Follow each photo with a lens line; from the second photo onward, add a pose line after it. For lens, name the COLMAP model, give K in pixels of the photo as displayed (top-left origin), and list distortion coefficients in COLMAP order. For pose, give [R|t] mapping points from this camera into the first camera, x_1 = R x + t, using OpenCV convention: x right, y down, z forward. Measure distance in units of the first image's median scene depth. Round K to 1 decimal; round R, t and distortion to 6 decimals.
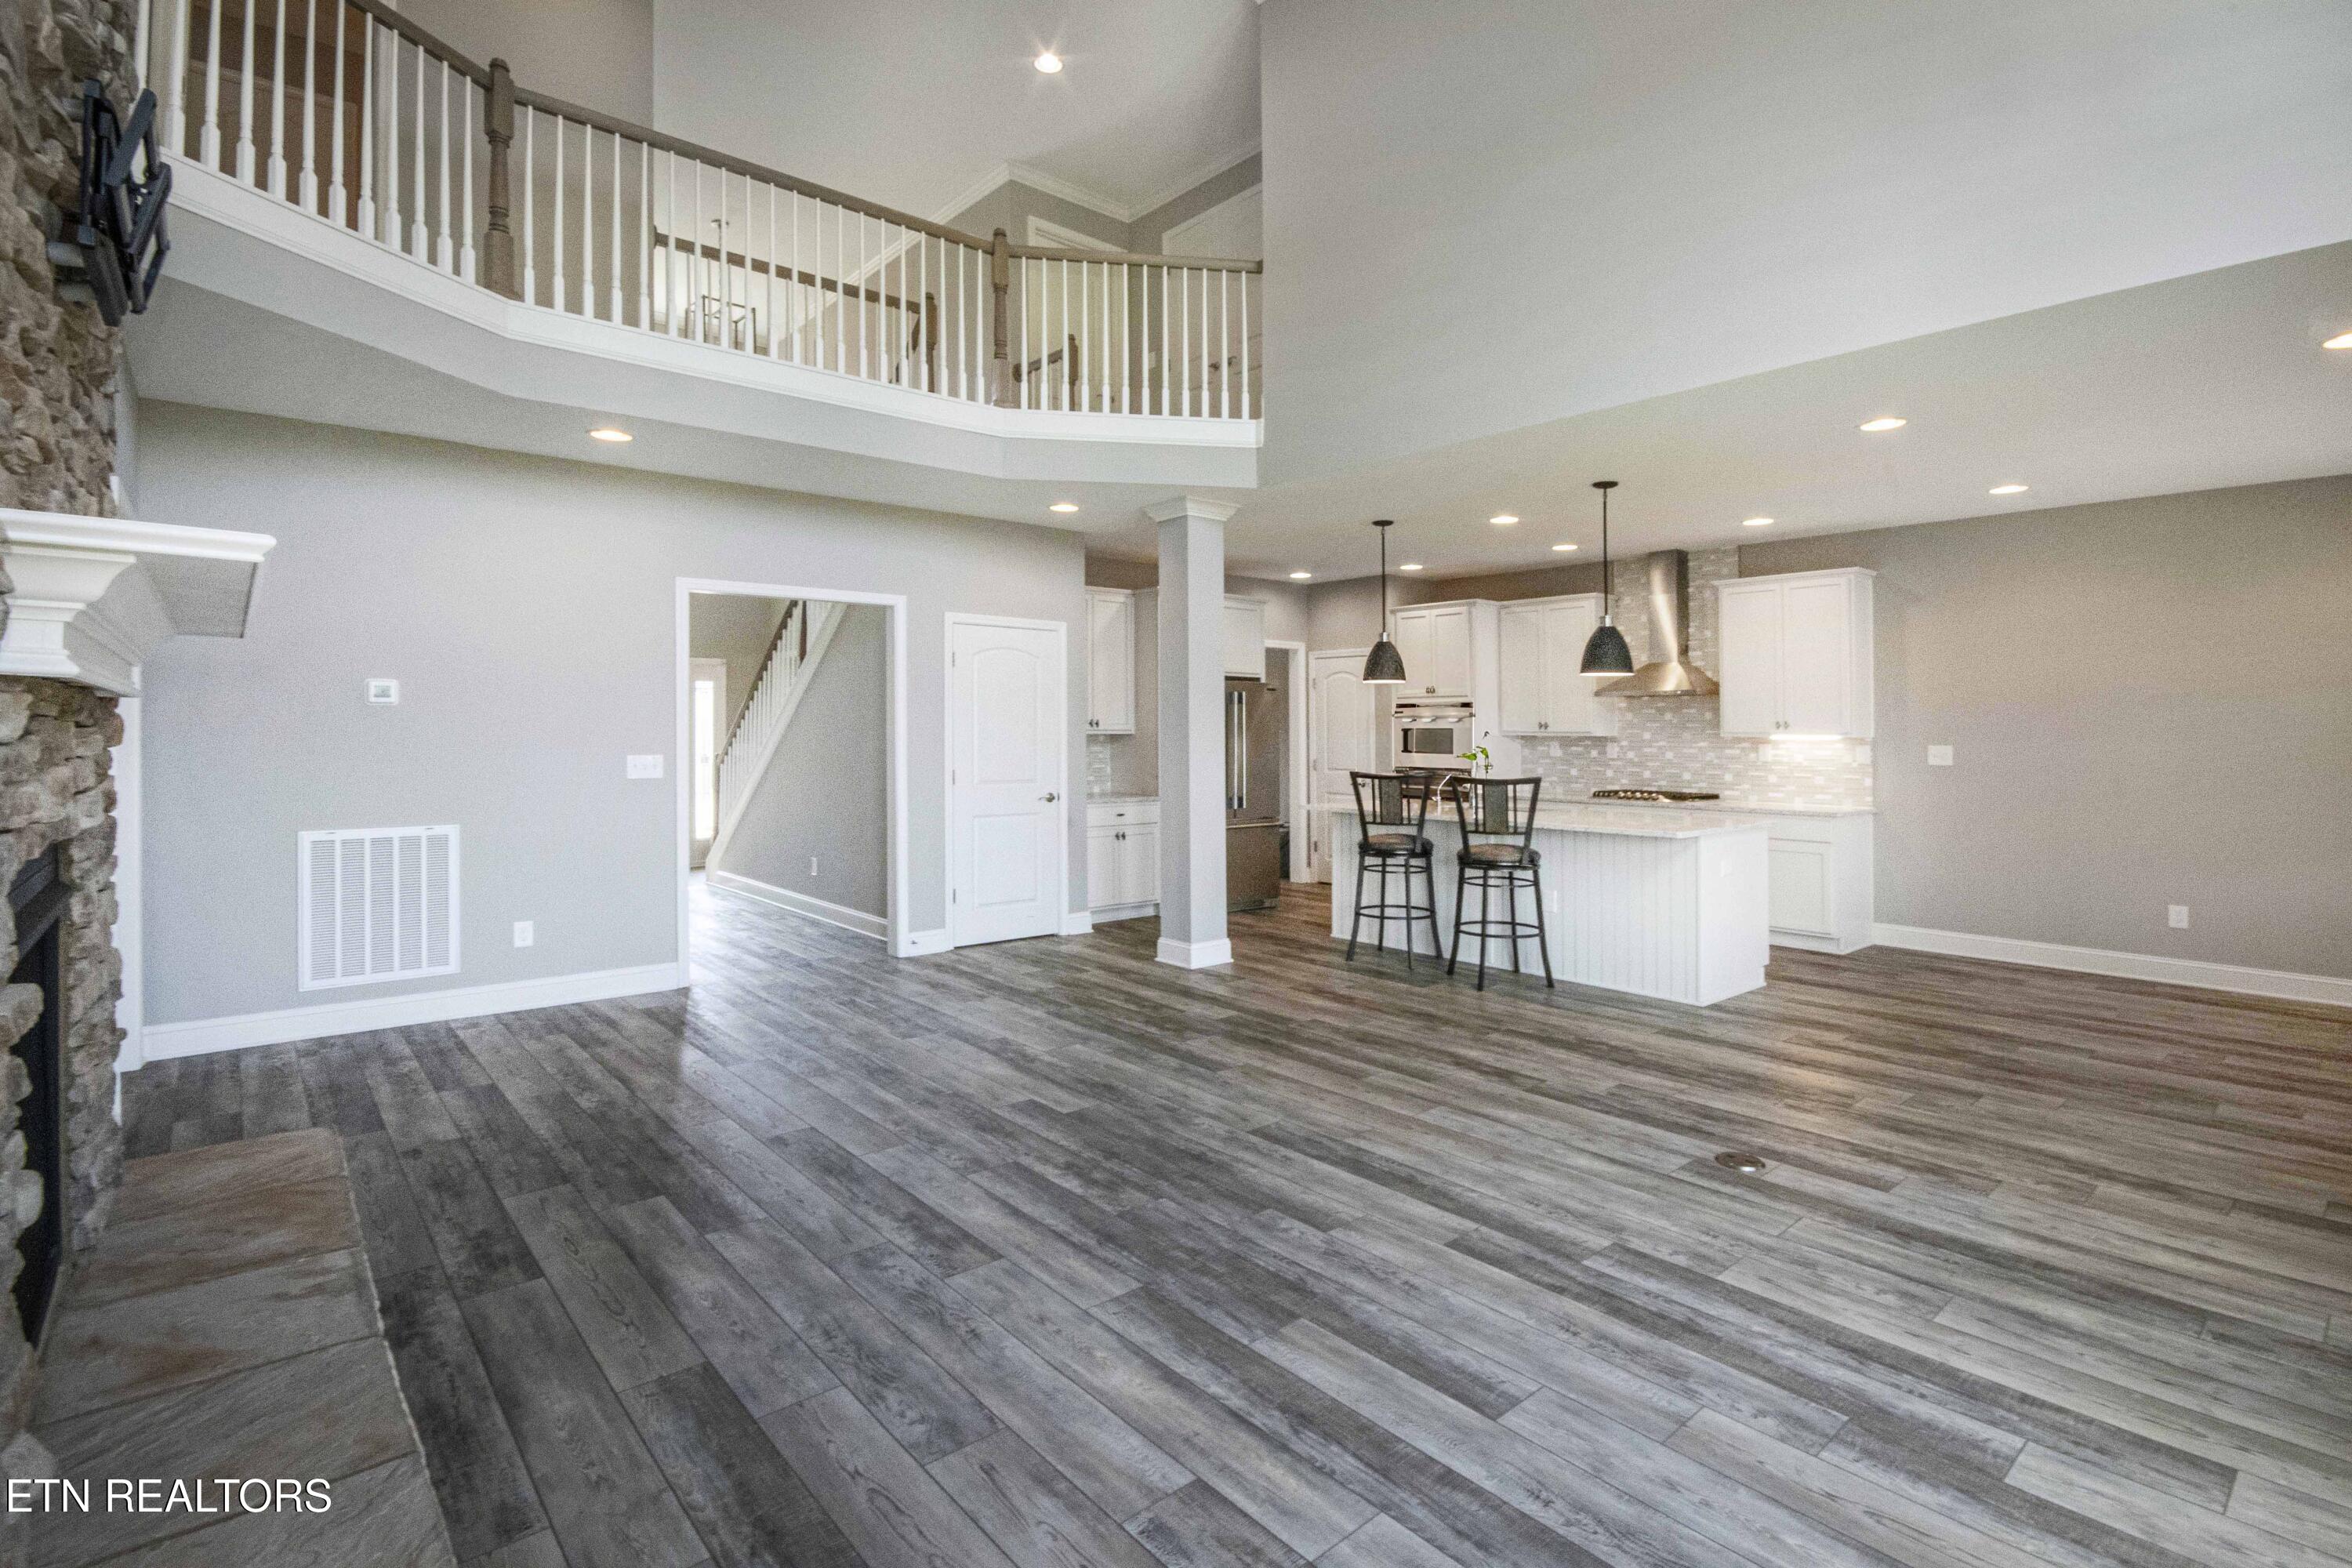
lens RADIAL K [[1138.1, 0, 1203.1], [0, 1138.1, 700.5], [0, 0, 1]] dist [-0.005978, -0.002468]
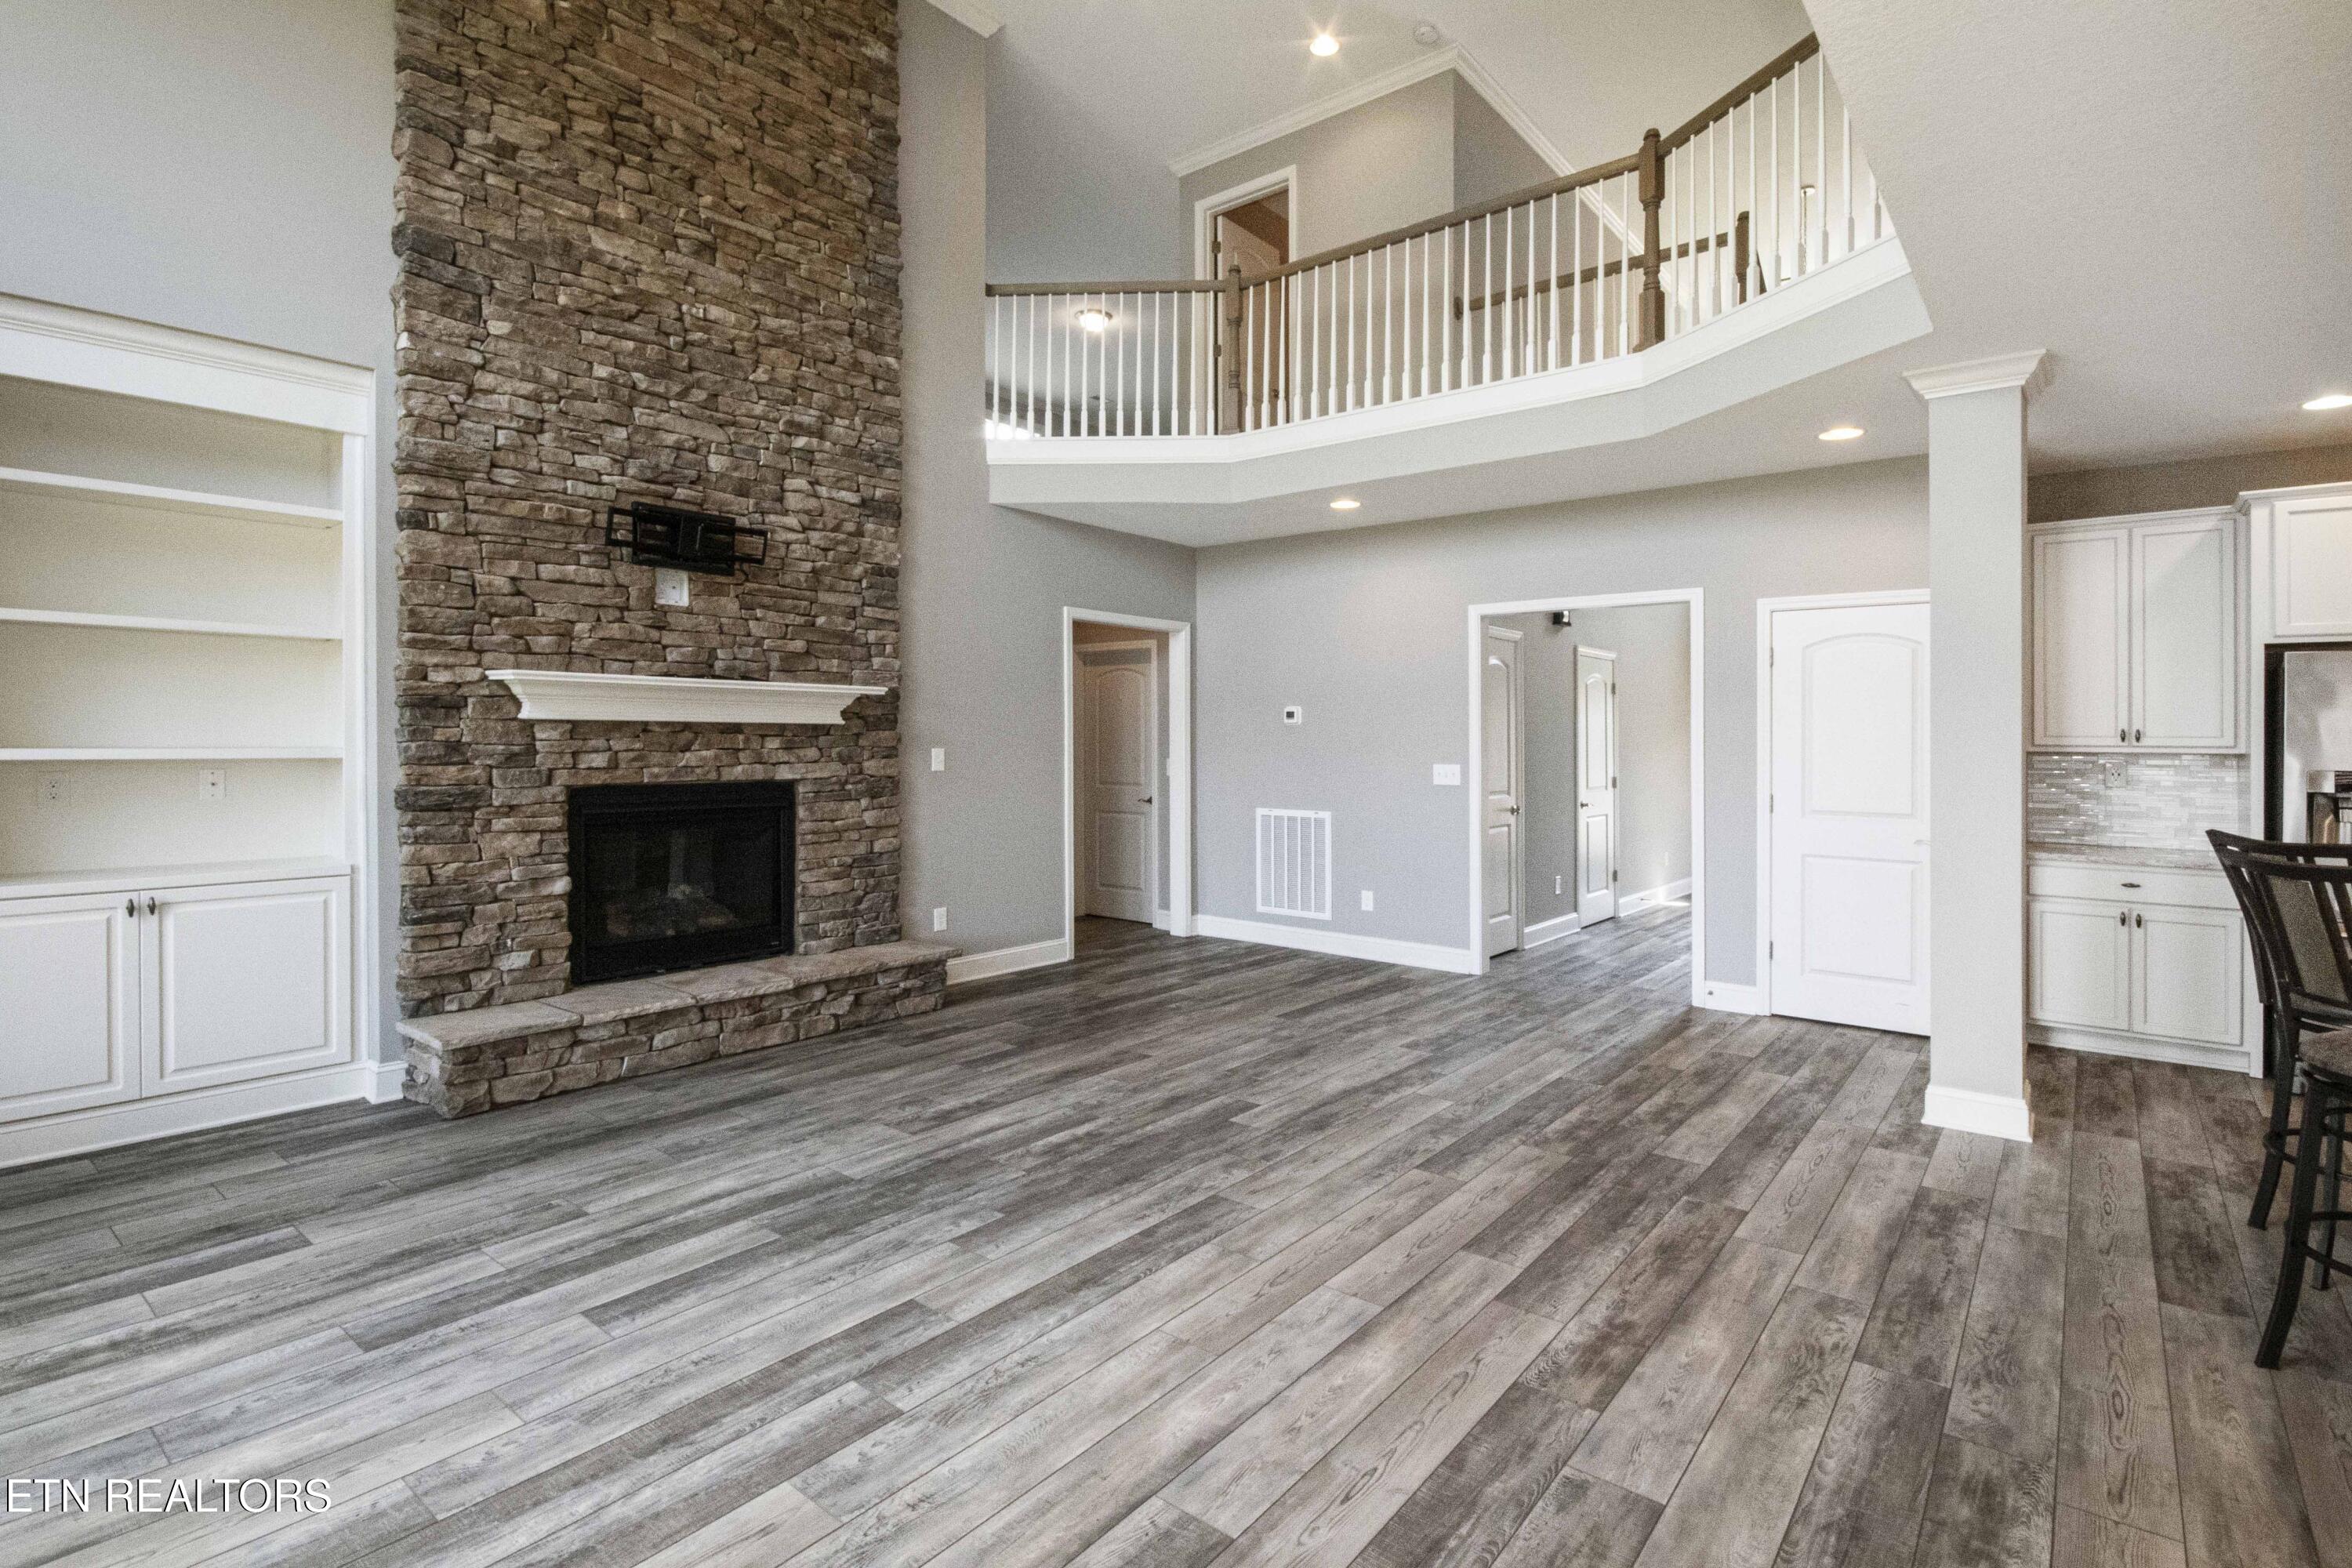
lens RADIAL K [[1138.1, 0, 1220.2], [0, 1138.1, 745.3], [0, 0, 1]] dist [-0.005978, -0.002468]
pose [[0.173033, 0.001513, -0.984915, 0.911739], [0.018553, 0.999816, 0.004795, 0.028555], [0.984741, -0.019103, 0.172973, 0.868303]]
